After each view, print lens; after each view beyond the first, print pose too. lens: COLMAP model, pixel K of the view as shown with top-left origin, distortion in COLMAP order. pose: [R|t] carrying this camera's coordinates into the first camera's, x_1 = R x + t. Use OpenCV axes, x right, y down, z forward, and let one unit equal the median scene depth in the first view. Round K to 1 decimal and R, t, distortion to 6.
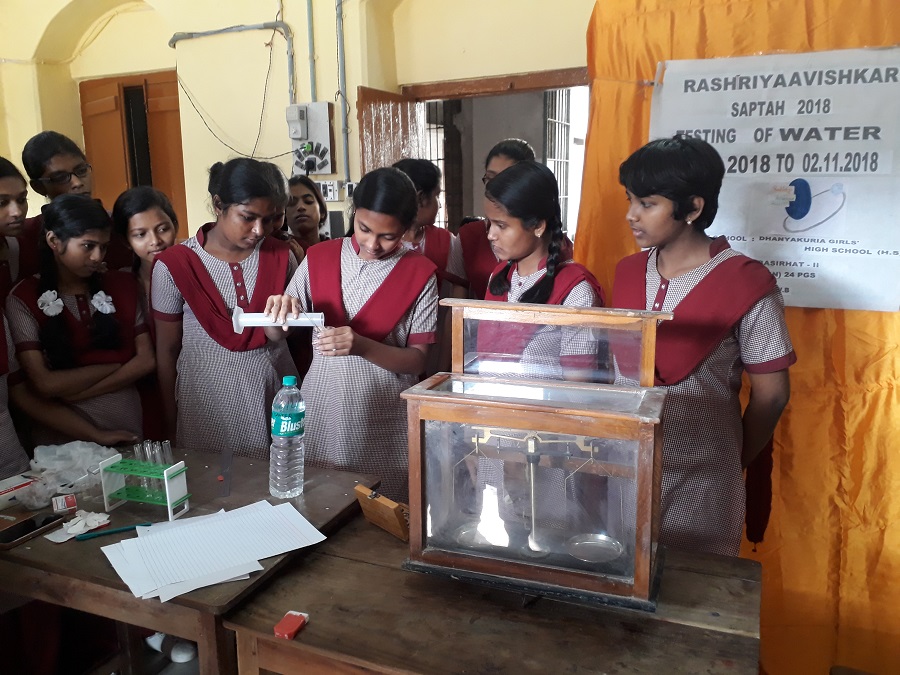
lens RADIAL K [[693.4, 0, 447.2], [0, 693.4, 324.8], [0, 0, 1]] dist [0.012725, -0.027197]
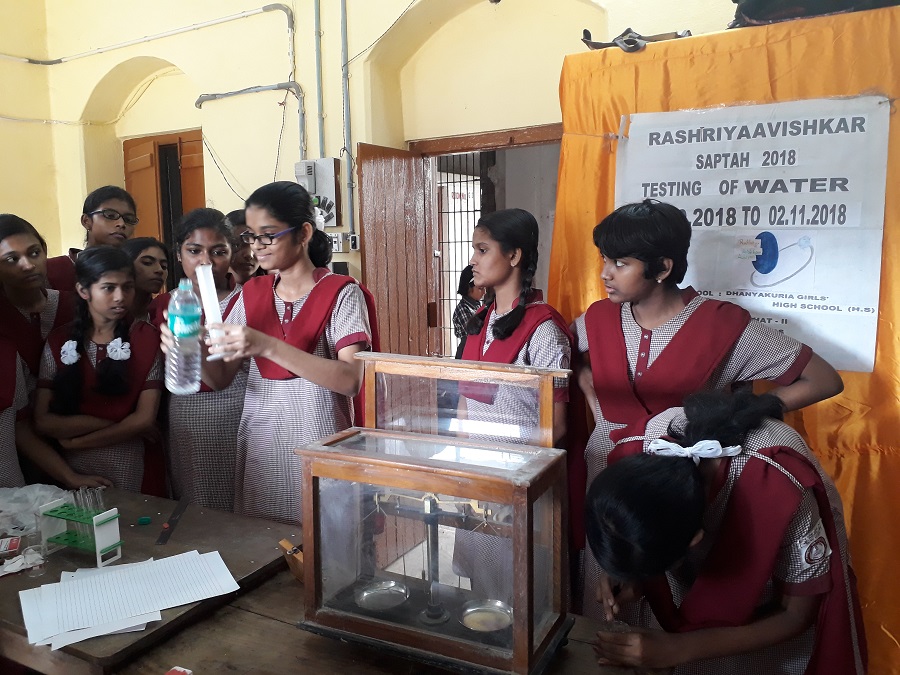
lens RADIAL K [[693.4, 0, 454.4], [0, 693.4, 329.6], [0, 0, 1]] dist [0.012725, -0.027197]
pose [[0.995796, 0.010954, -0.090943, 0.166120], [-0.016662, 0.997922, -0.062240, -0.008170], [0.090073, 0.063493, 0.993909, 0.013385]]
